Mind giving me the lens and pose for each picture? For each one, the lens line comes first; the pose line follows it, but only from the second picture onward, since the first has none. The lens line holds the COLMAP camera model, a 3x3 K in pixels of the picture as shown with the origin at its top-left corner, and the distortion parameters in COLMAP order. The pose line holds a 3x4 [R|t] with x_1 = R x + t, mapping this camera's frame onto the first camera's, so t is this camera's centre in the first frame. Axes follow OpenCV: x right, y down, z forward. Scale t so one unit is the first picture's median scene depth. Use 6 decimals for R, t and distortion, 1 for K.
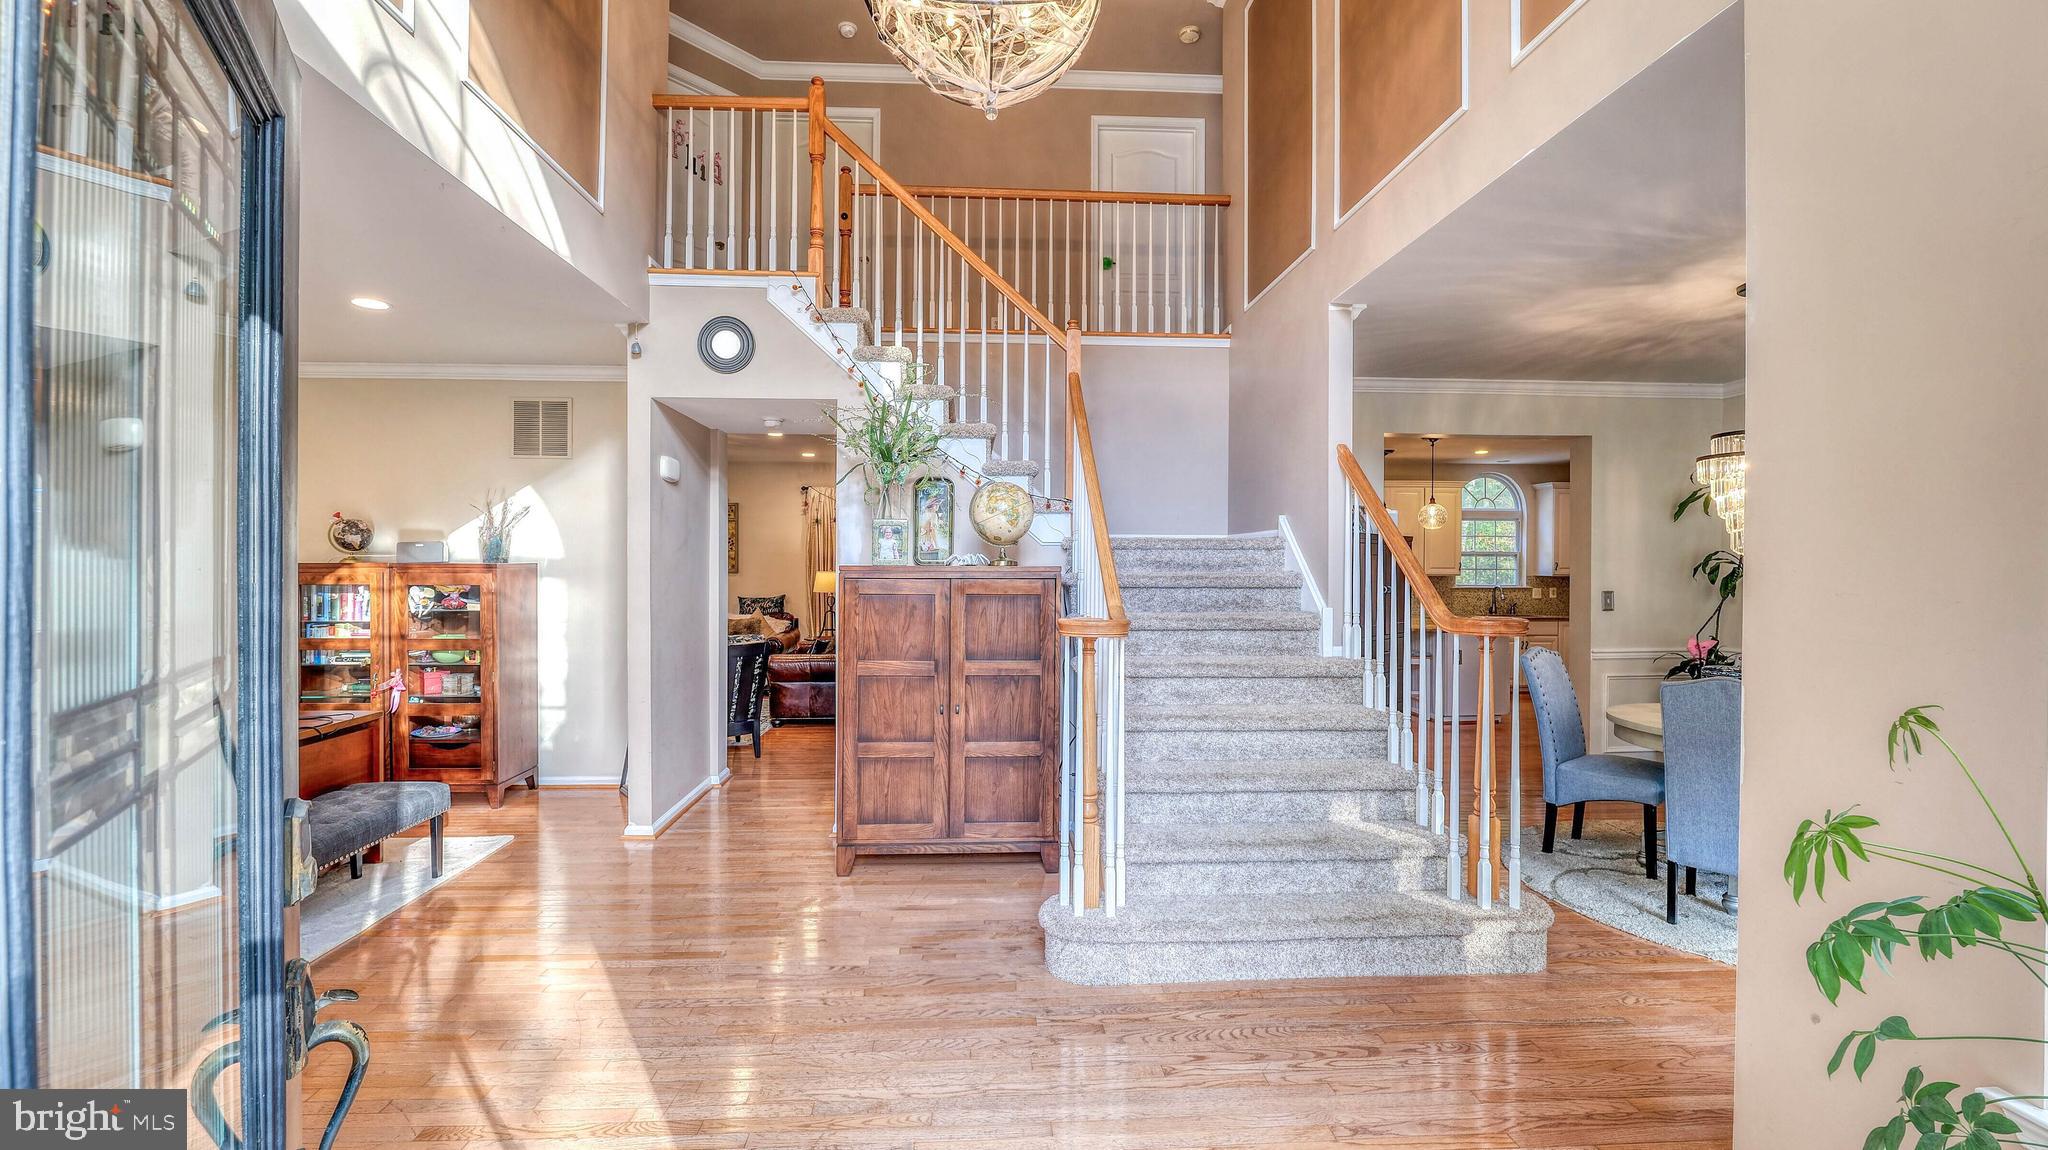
lens RADIAL K [[830.7, 0, 1010.6], [0, 830.7, 571.3], [0, 0, 1]] dist [-0.008838, -0.000672]
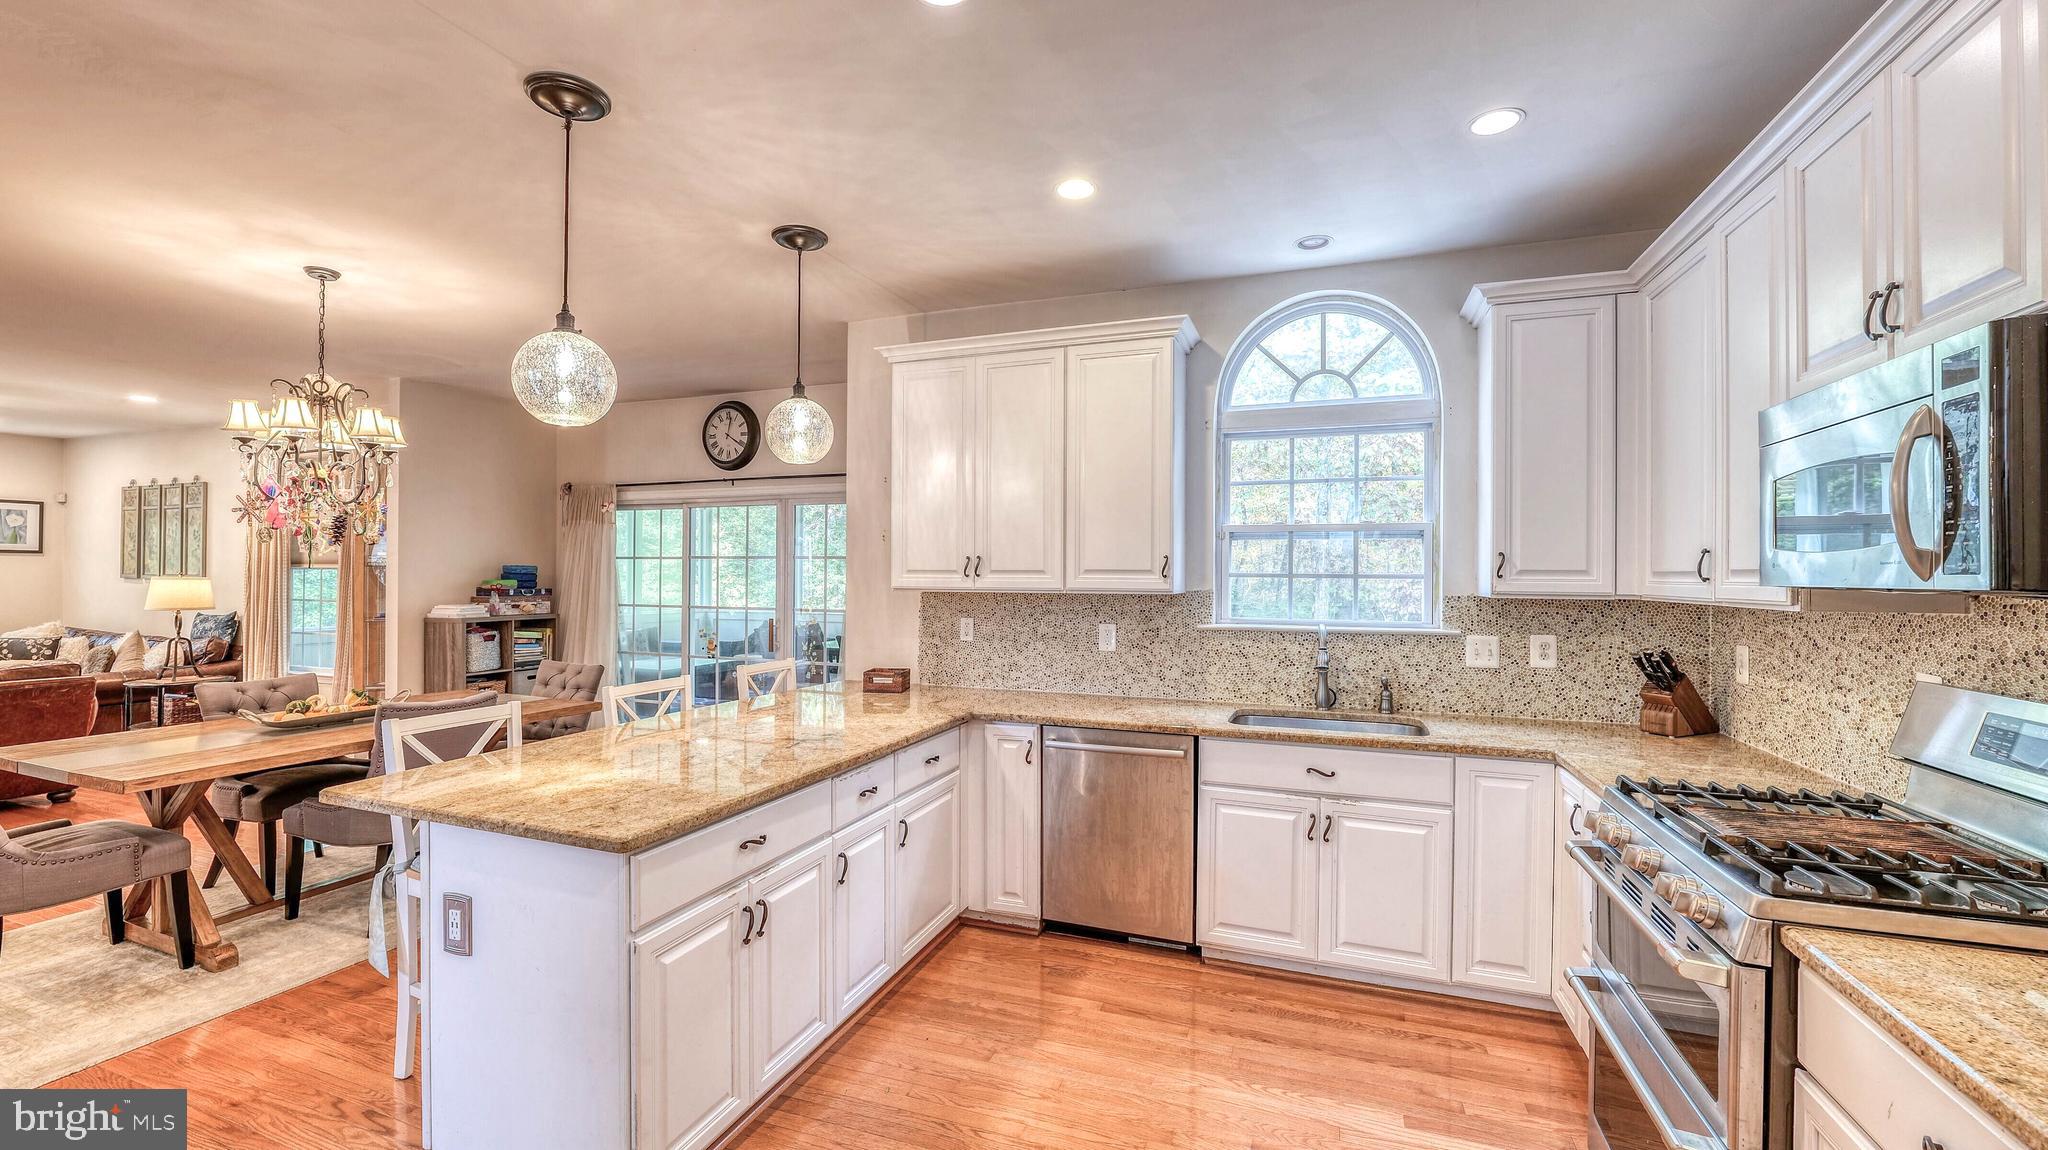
lens RADIAL K [[830.7, 0, 1017.8], [0, 830.7, 570.3], [0, 0, 1]] dist [-0.008838, -0.000672]
pose [[0.916939, -0.000786, -0.399026, 1.084225], [-0.005475, 0.999879, -0.014549, 0.001718], [0.398989, 0.015525, 0.916824, 1.154554]]
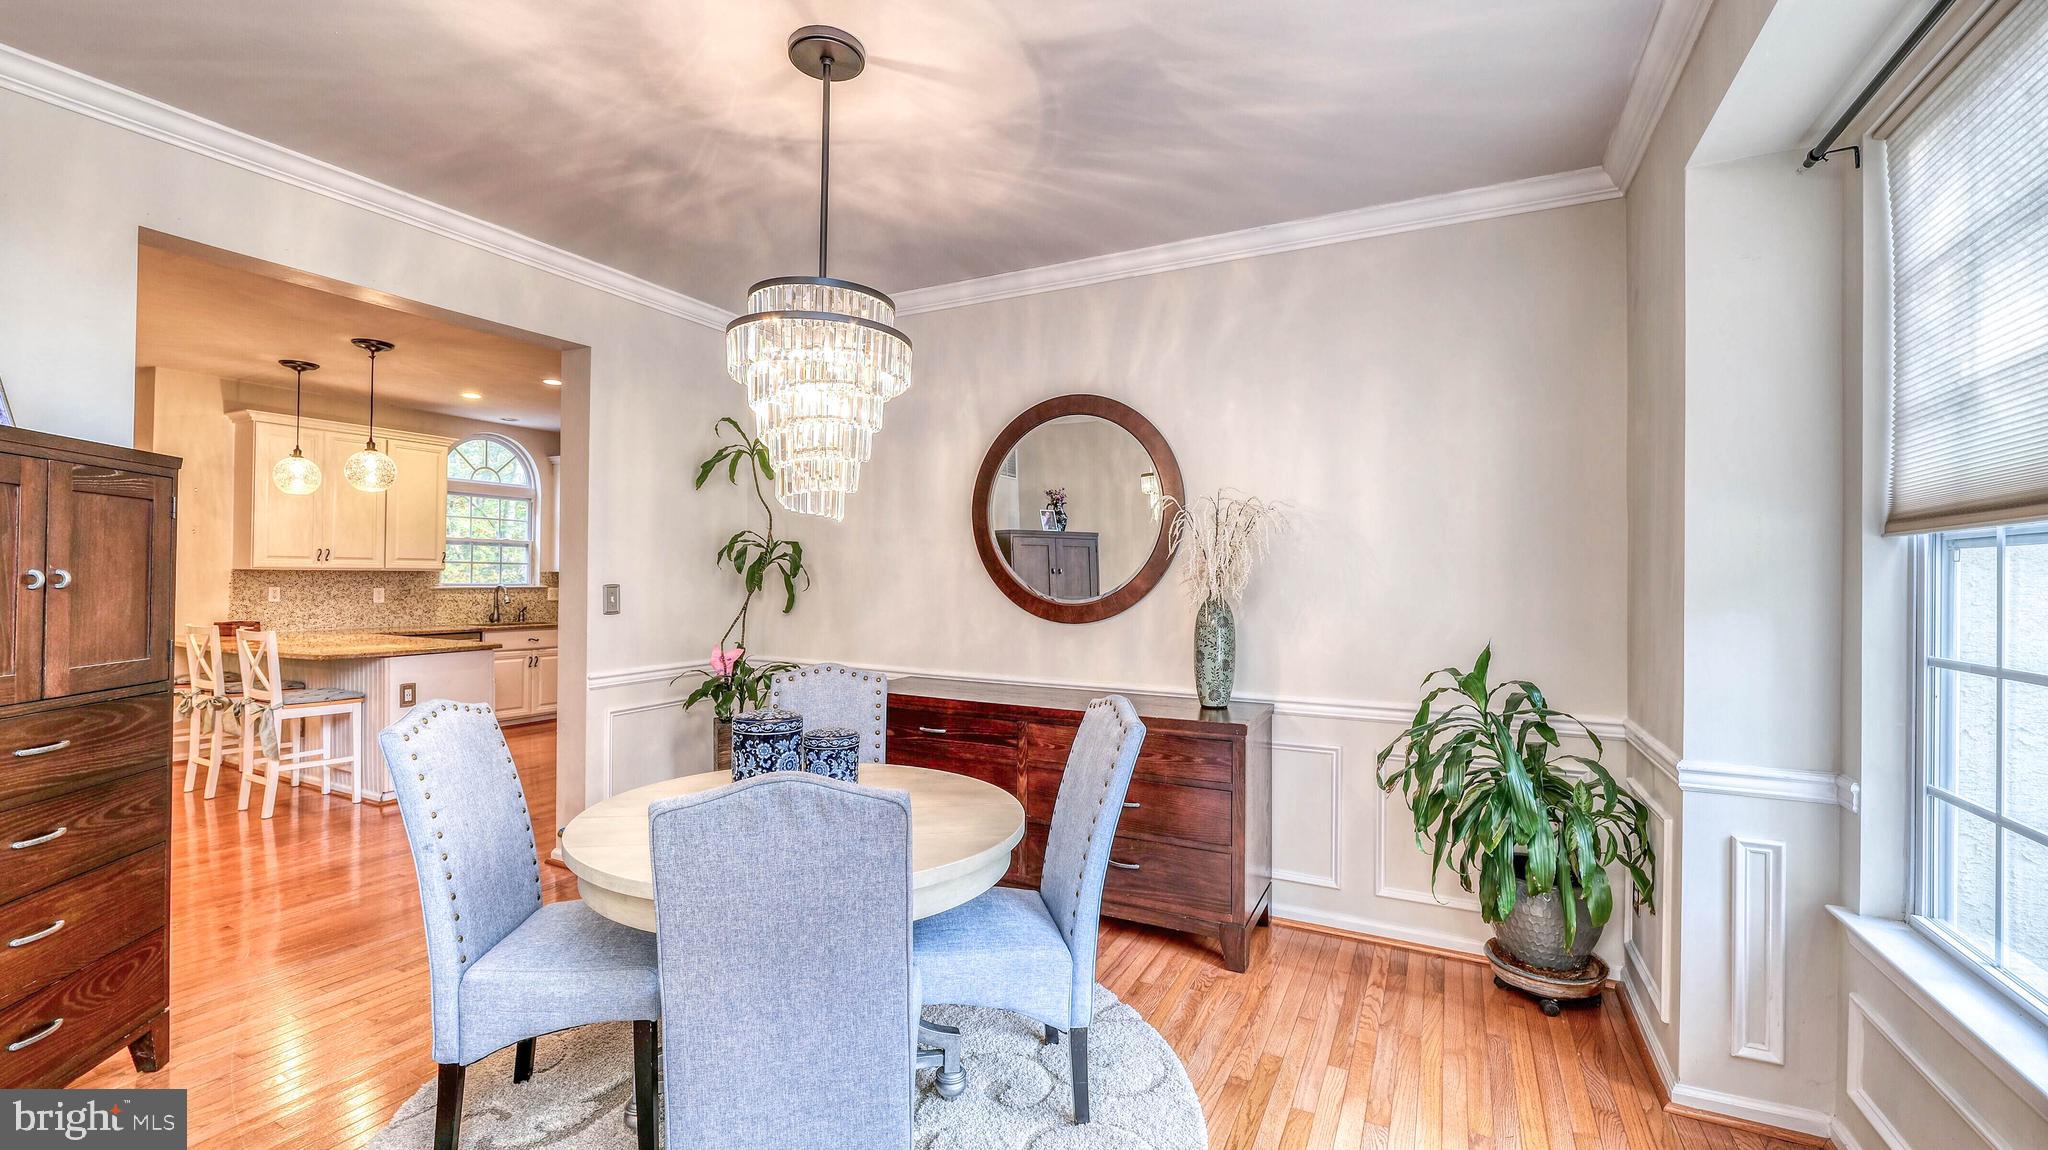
lens RADIAL K [[830.7, 0, 1018.0], [0, 830.7, 567.6], [0, 0, 1]] dist [-0.008838, -0.000672]
pose [[0.505295, 0.010976, 0.862877, 0.315378], [-0.001552, 0.999929, -0.011810, 0.018050], [-0.862945, 0.004628, 0.505276, 0.384584]]
